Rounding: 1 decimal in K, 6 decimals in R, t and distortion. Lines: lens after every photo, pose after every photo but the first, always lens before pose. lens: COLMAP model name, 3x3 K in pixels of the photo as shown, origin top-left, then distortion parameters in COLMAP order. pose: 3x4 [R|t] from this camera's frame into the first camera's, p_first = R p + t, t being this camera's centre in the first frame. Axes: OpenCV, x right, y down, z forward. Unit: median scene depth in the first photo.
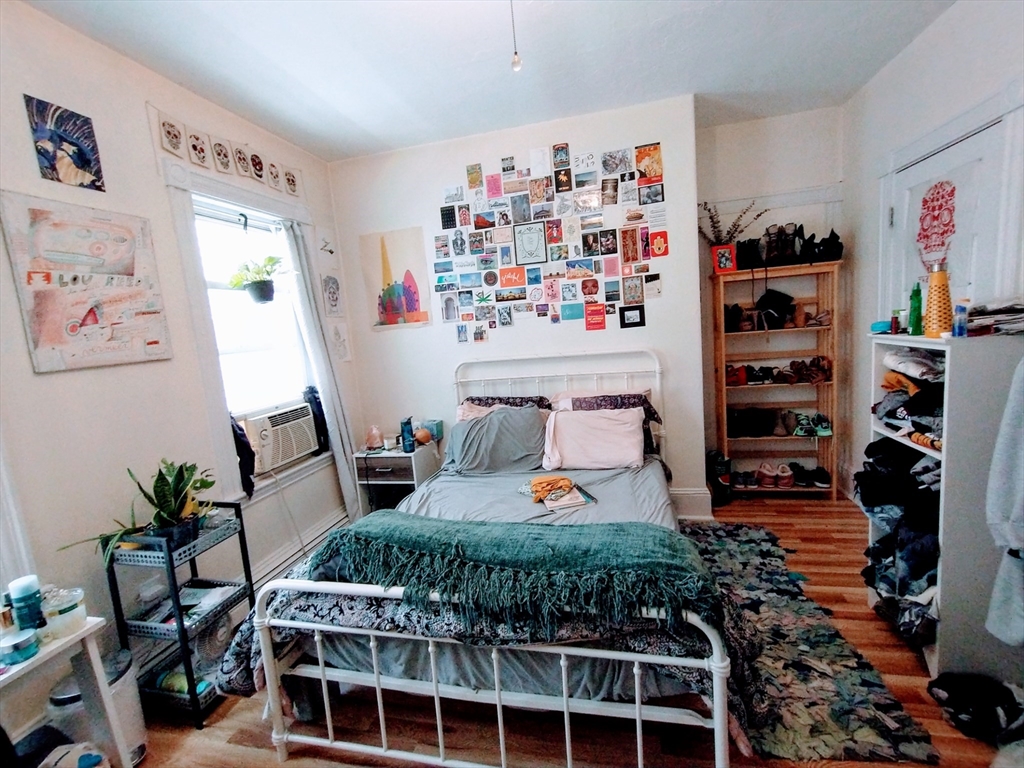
lens RADIAL K [[454.8, 0, 513.9], [0, 454.8, 382.9], [0, 0, 1]] dist [-0.004001, -0.000268]
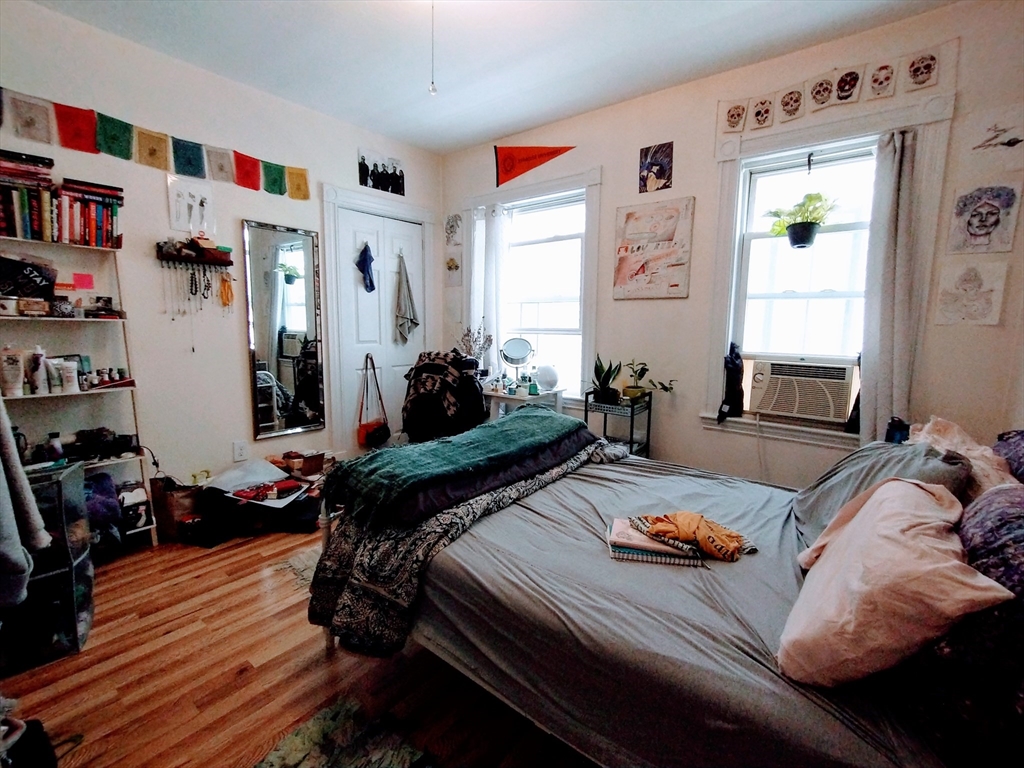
lens RADIAL K [[454.8, 0, 511.1], [0, 454.8, 377.6], [0, 0, 1]] dist [-0.004001, -0.000268]
pose [[-0.428123, 0.187756, -0.884001, 0.851808], [-0.100373, 0.962249, 0.252986, -0.130143], [0.898129, 0.197039, -0.393115, 1.250575]]
